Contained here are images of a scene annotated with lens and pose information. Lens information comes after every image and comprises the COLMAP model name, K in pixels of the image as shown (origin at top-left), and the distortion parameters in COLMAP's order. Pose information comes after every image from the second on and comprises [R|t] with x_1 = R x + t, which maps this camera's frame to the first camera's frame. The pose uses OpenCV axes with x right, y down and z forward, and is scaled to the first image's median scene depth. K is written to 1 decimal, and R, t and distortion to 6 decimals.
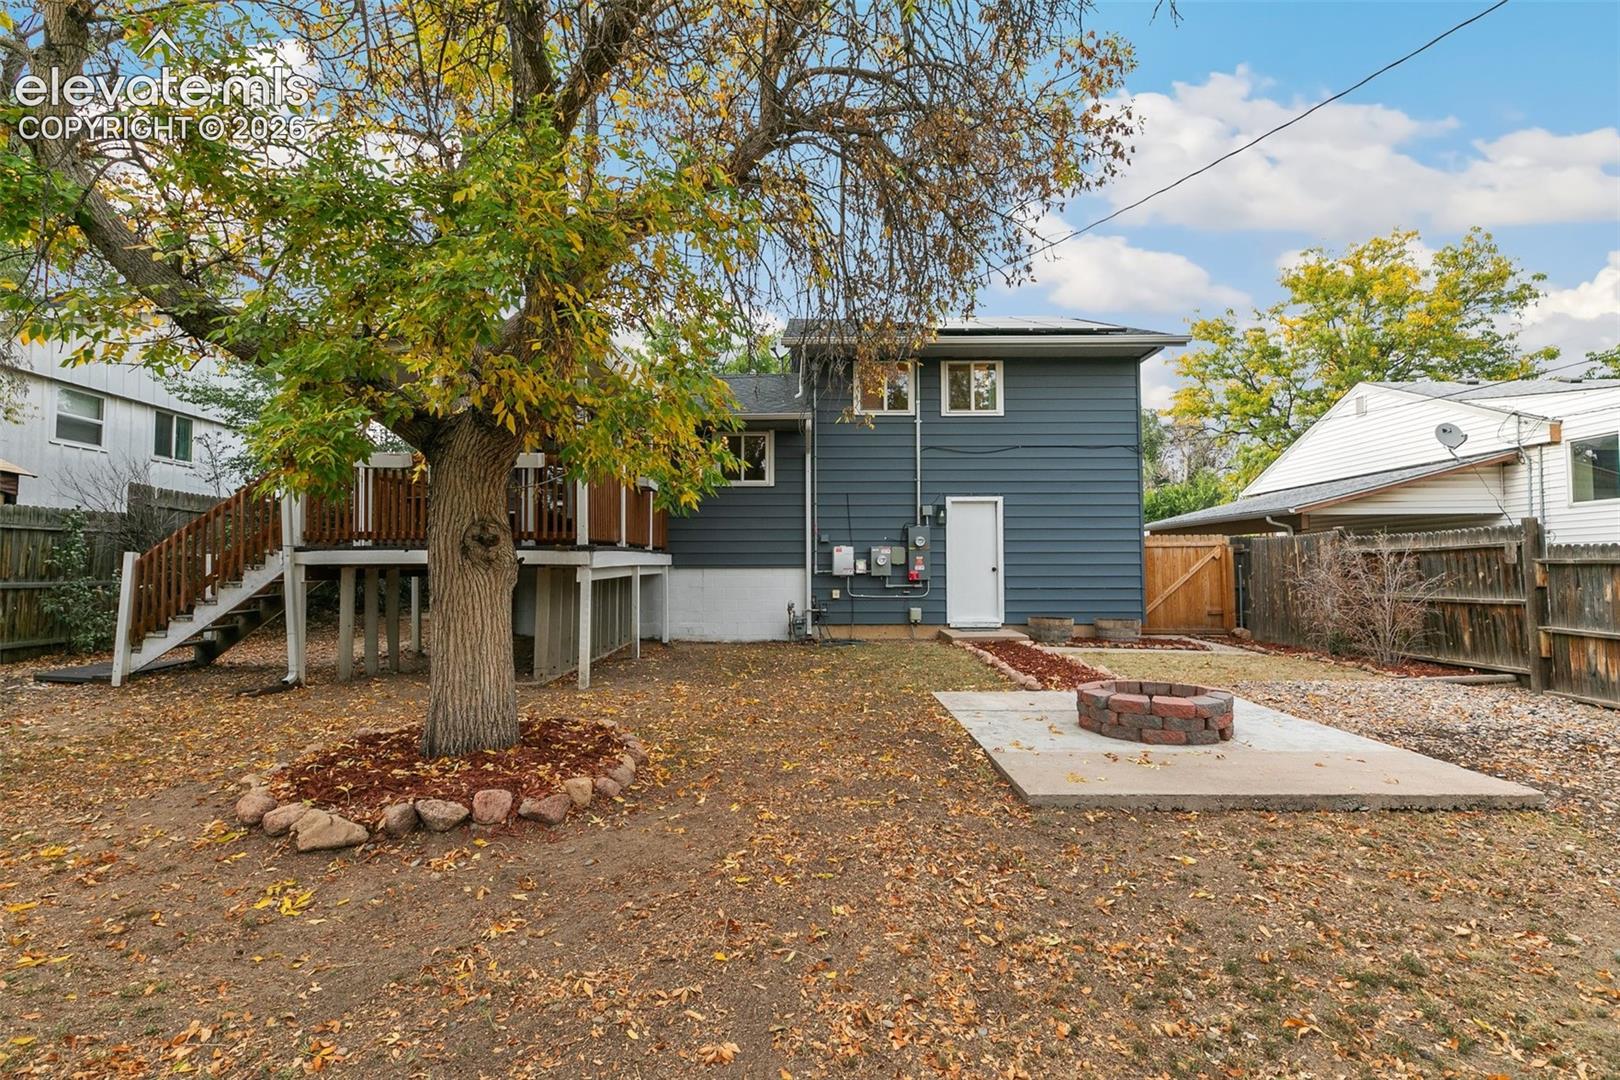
lens RADIAL K [[741.9, 0, 813.2], [0, 741.9, 543.9], [0, 0, 1]] dist [-0.001378, 0.000253]
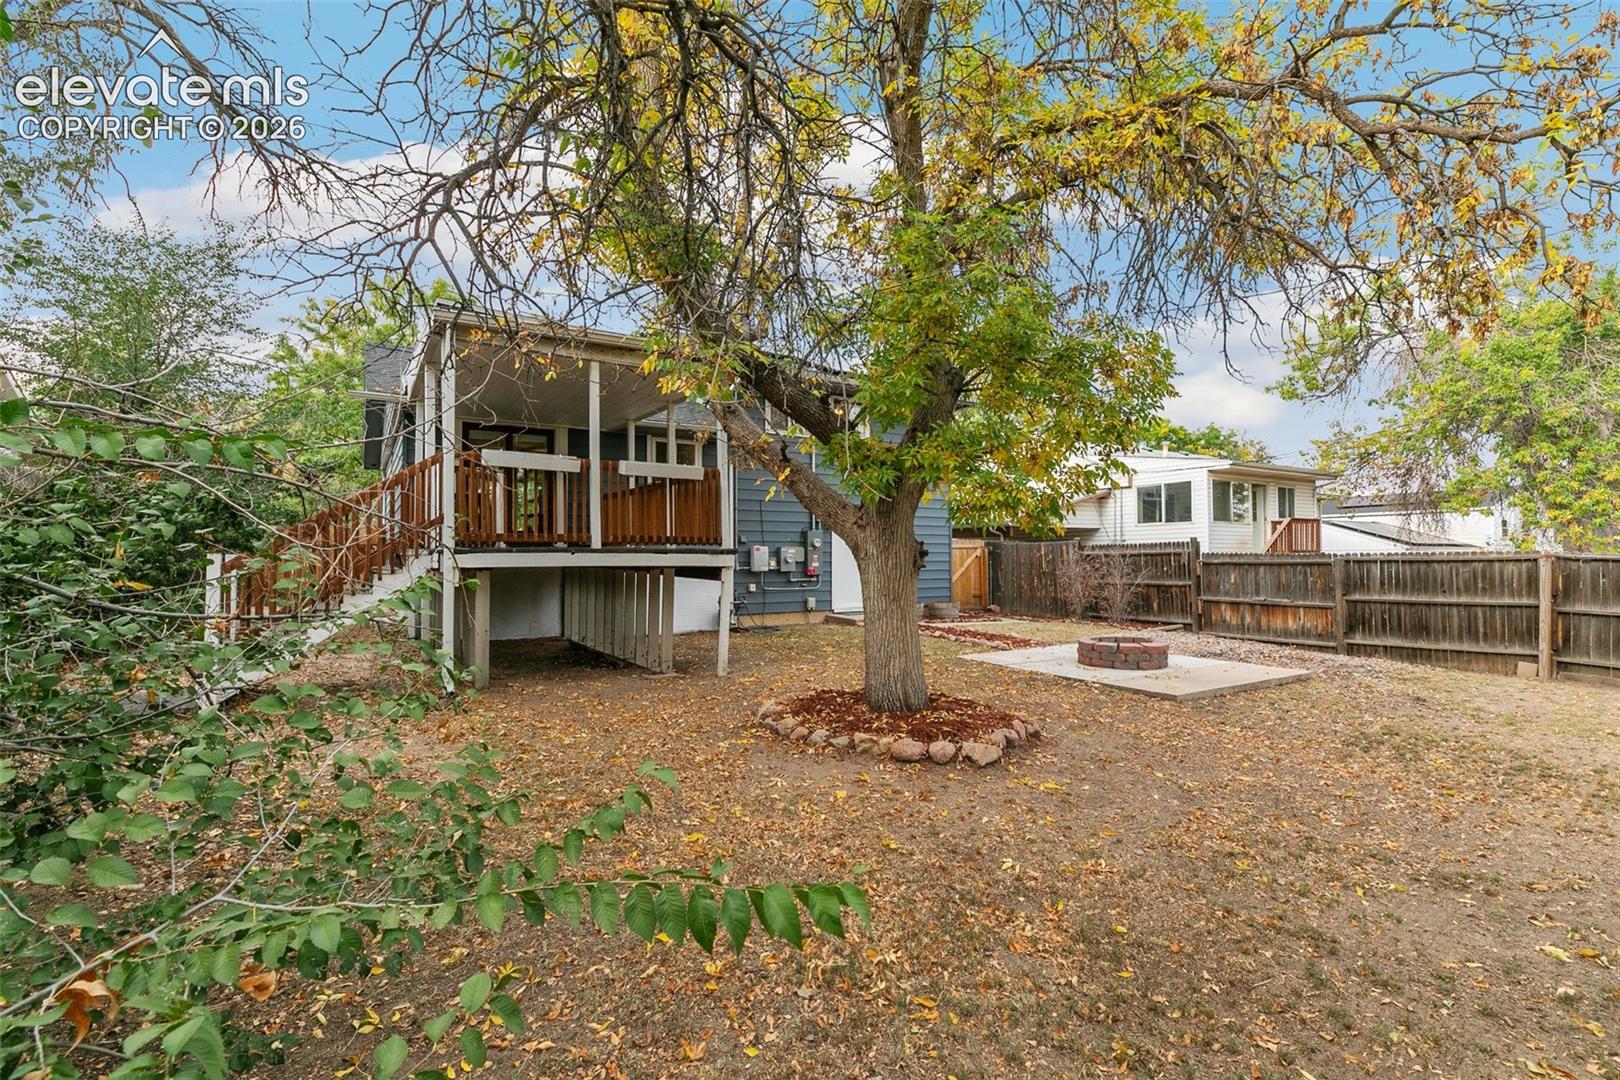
lens RADIAL K [[744.7, 0, 806.0], [0, 744.7, 549.7], [0, 0, 1]] dist [0.008434, -0.000956]
pose [[0.840340, 0.005501, 0.542032, -0.528001], [-0.018315, 0.999666, 0.018249, -0.013859], [-0.541751, -0.025263, 0.840159, -0.013569]]
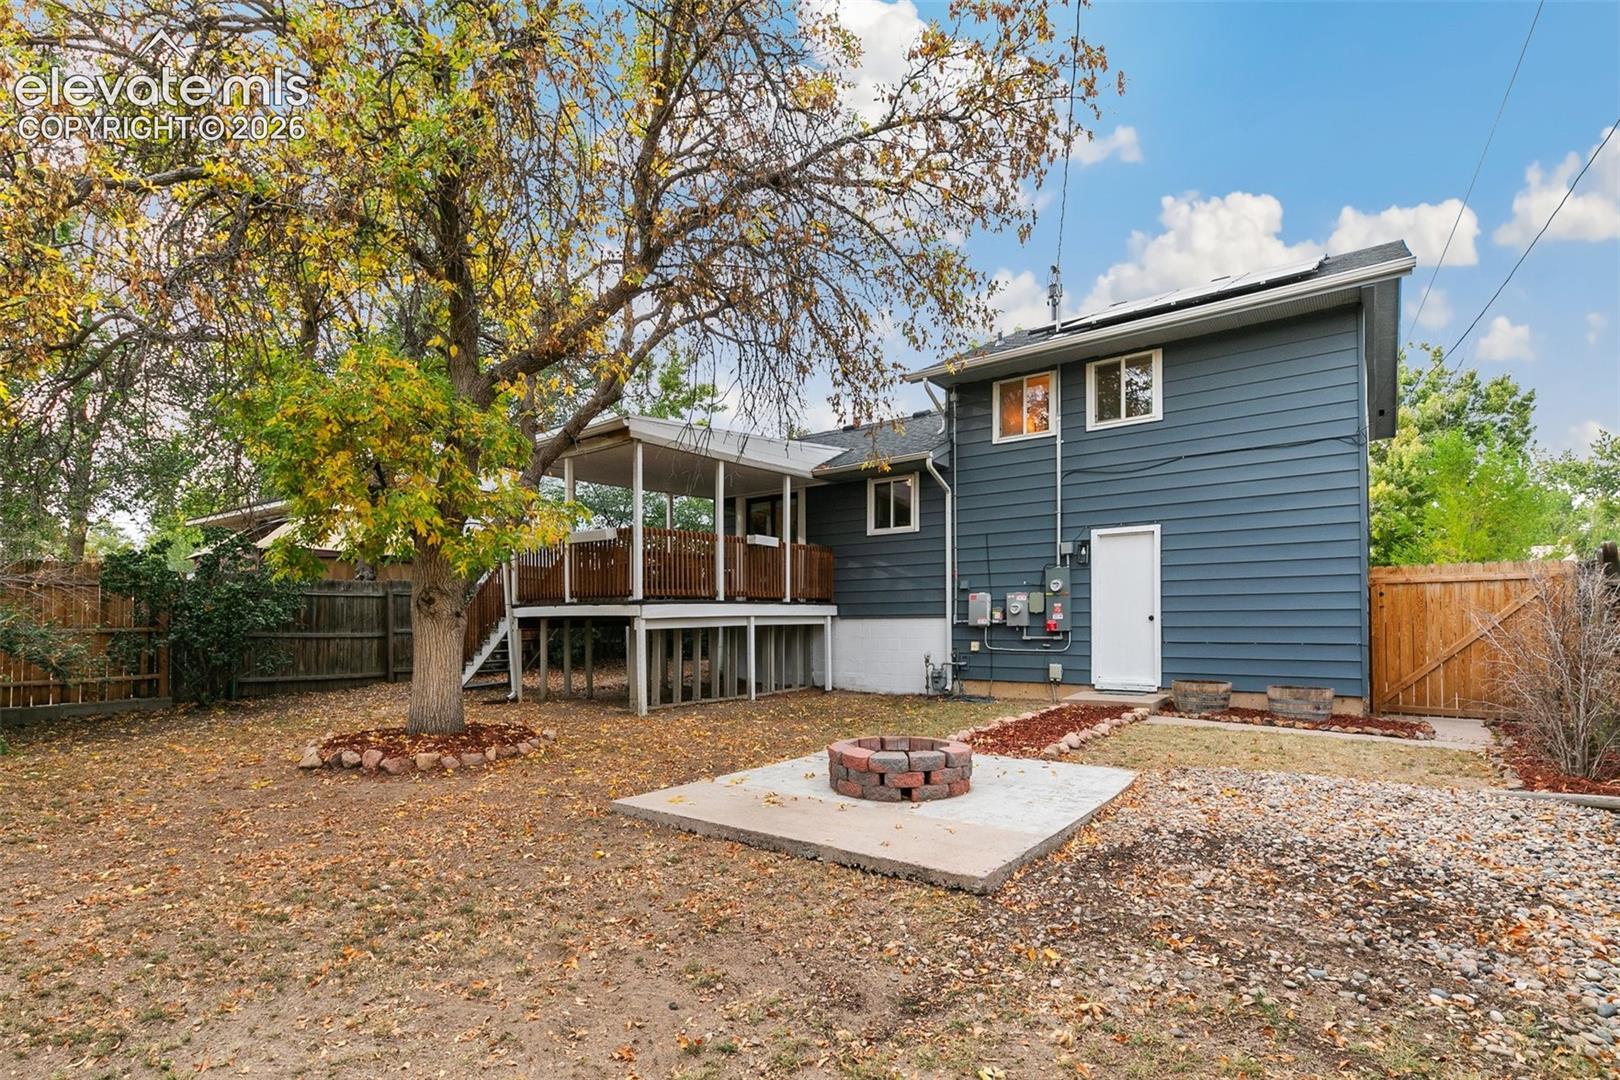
lens RADIAL K [[907.8, 0, 809.9], [0, 907.8, 614.9], [0, 0, 1]] dist [0.017356, 0.000565]
pose [[0.750944, -0.007971, -0.660318, 0.612889], [0.025765, 0.999519, 0.017235, 0.005085], [0.659863, -0.029956, 0.750788, 0.037927]]
